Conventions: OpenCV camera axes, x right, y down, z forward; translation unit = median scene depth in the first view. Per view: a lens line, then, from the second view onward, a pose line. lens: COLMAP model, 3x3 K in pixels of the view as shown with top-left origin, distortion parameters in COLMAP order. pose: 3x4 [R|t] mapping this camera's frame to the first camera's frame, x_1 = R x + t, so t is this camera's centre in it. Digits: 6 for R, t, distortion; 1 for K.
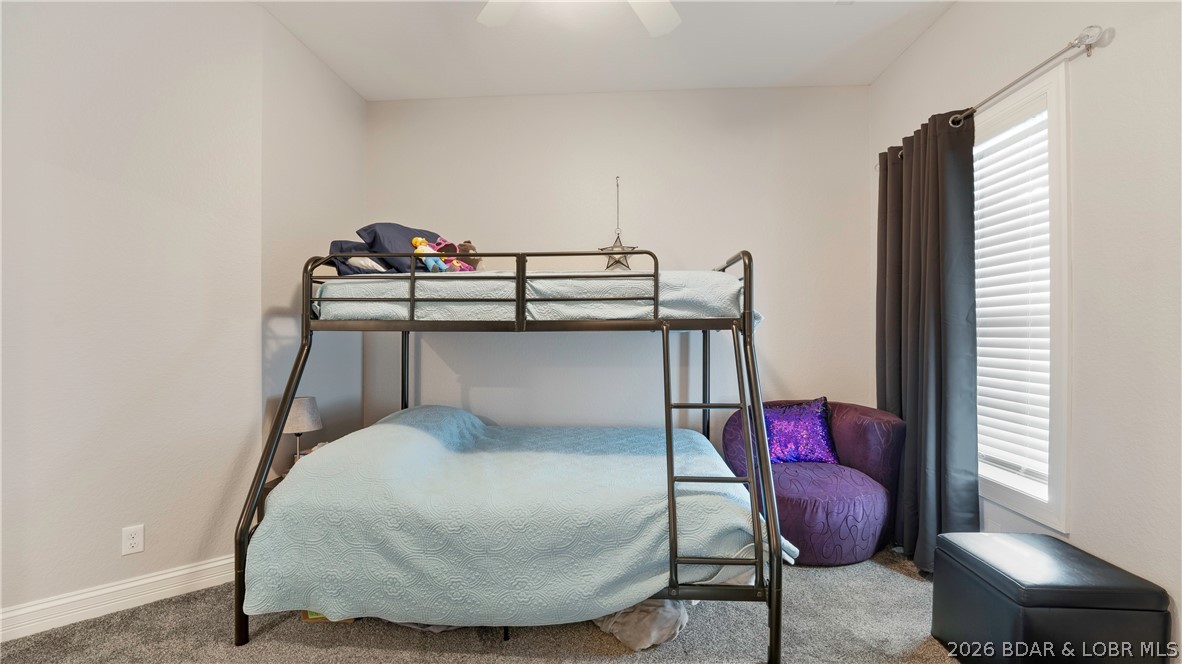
lens RADIAL K [[477.1, 0, 585.3], [0, 477.1, 334.4], [0, 0, 1]] dist [0.000604, -0.000342]
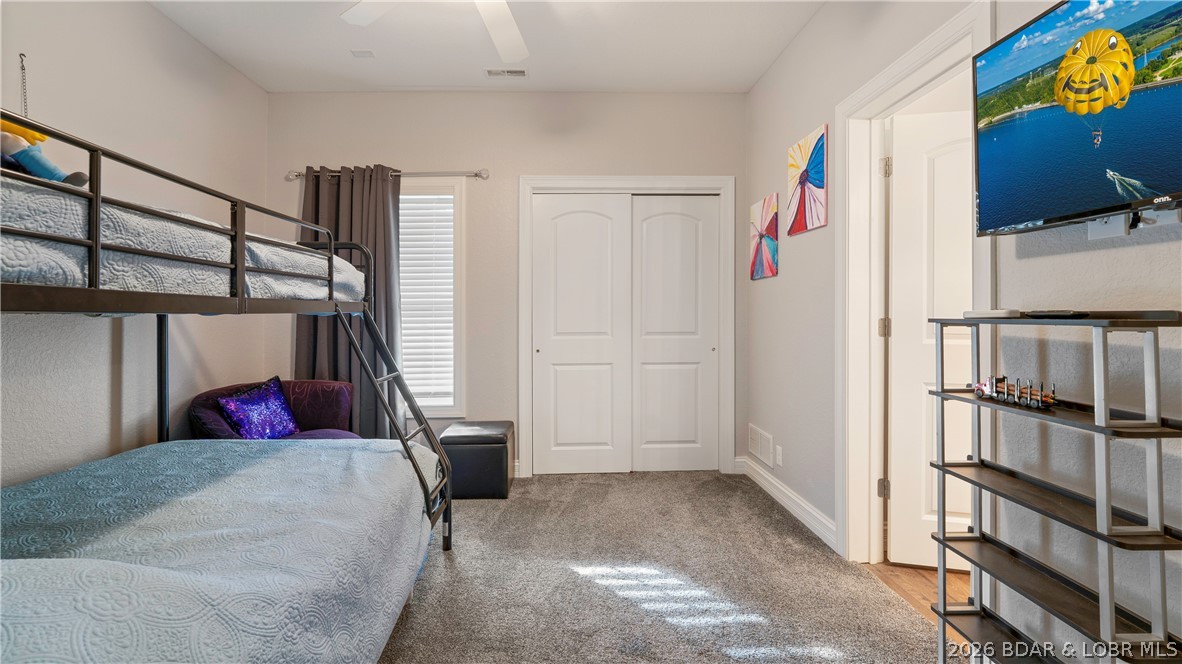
lens RADIAL K [[477.1, 0, 585.3], [0, 477.1, 334.4], [0, 0, 1]] dist [0.000604, -0.000342]
pose [[-0.060468, -0.036990, 0.997485, -0.851624], [0.010547, 0.999234, 0.037694, 0.003273], [-0.998114, 0.012799, -0.060032, 0.541632]]
